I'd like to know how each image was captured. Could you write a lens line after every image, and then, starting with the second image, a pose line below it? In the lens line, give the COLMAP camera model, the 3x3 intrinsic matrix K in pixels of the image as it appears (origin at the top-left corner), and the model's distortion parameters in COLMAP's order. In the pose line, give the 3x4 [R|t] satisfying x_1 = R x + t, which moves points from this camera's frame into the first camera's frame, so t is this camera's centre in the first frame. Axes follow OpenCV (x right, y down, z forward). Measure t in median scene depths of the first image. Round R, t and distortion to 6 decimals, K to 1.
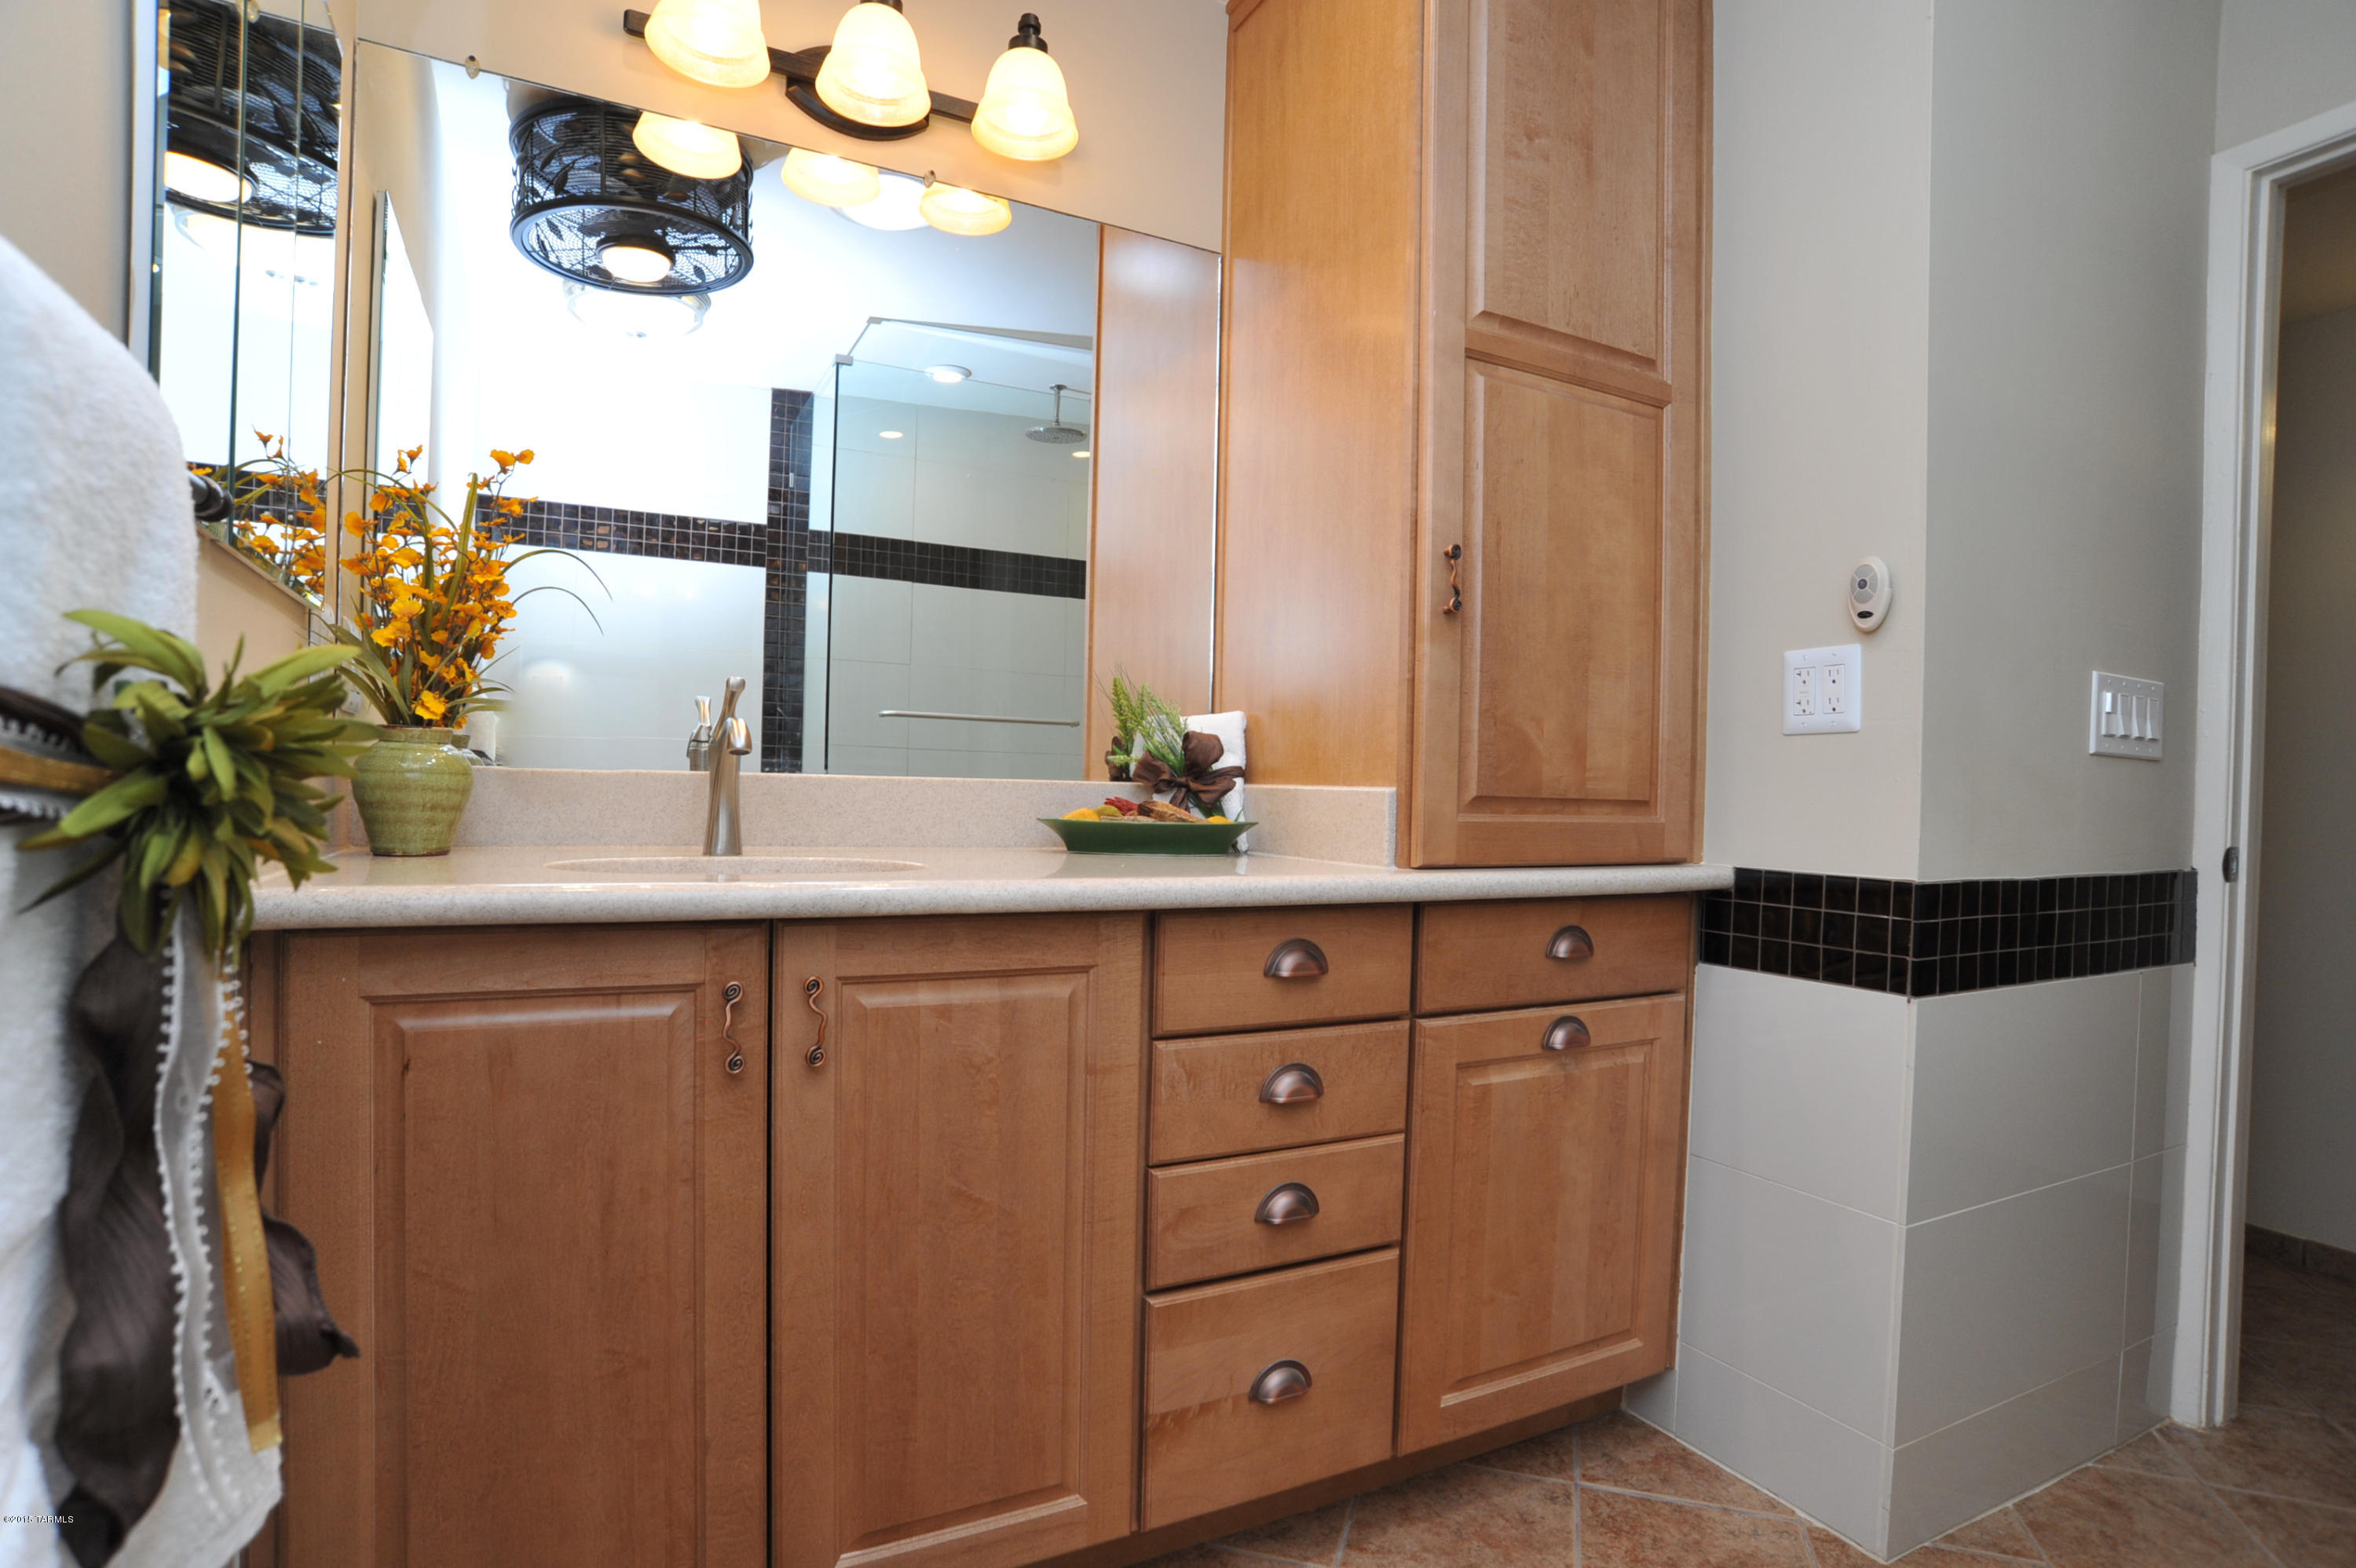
lens RADIAL K [[1187.2, 0, 1172.3], [0, 1187.2, 789.2], [0, 0, 1]] dist [-0.082644, 0.024926]
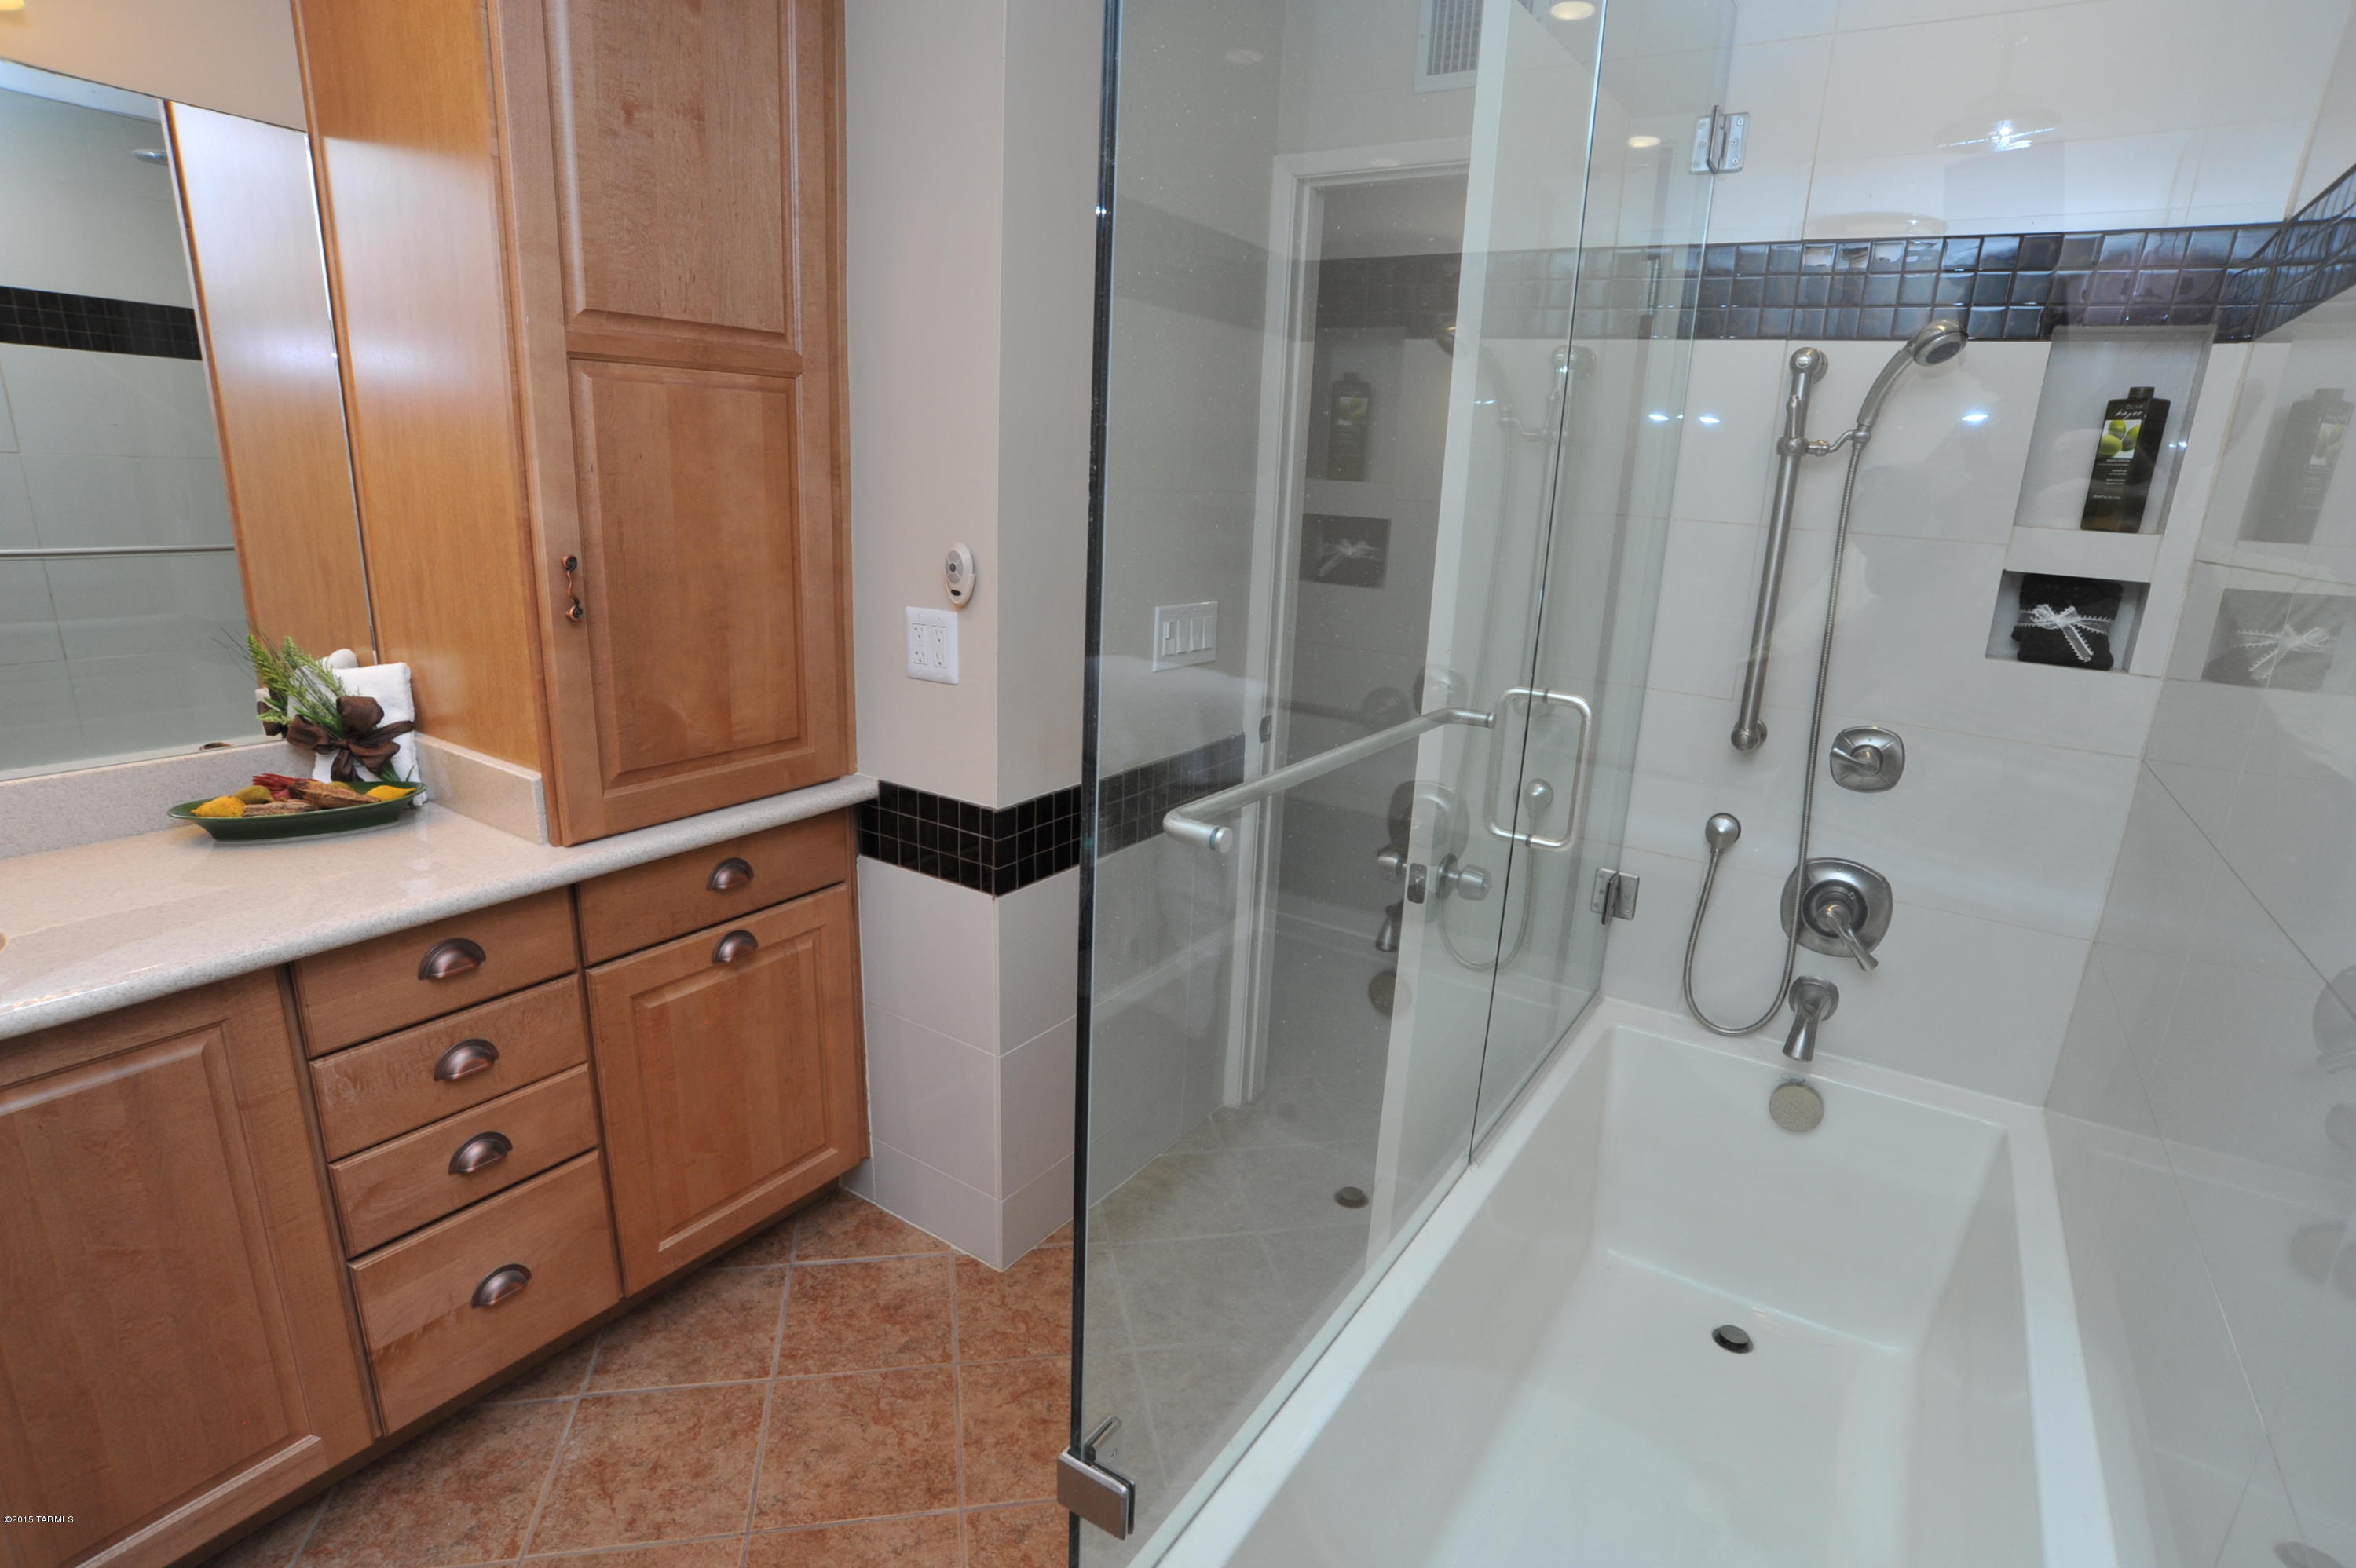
lens RADIAL K [[1187.2, 0, 1175.6], [0, 1187.2, 795.9], [0, 0, 1]] dist [-0.082644, 0.024926]
pose [[0.871681, -0.122644, 0.474478, 0.187099], [-0.012986, 0.962059, 0.272532, -0.280169], [-0.489901, -0.243722, 0.837016, -0.187853]]
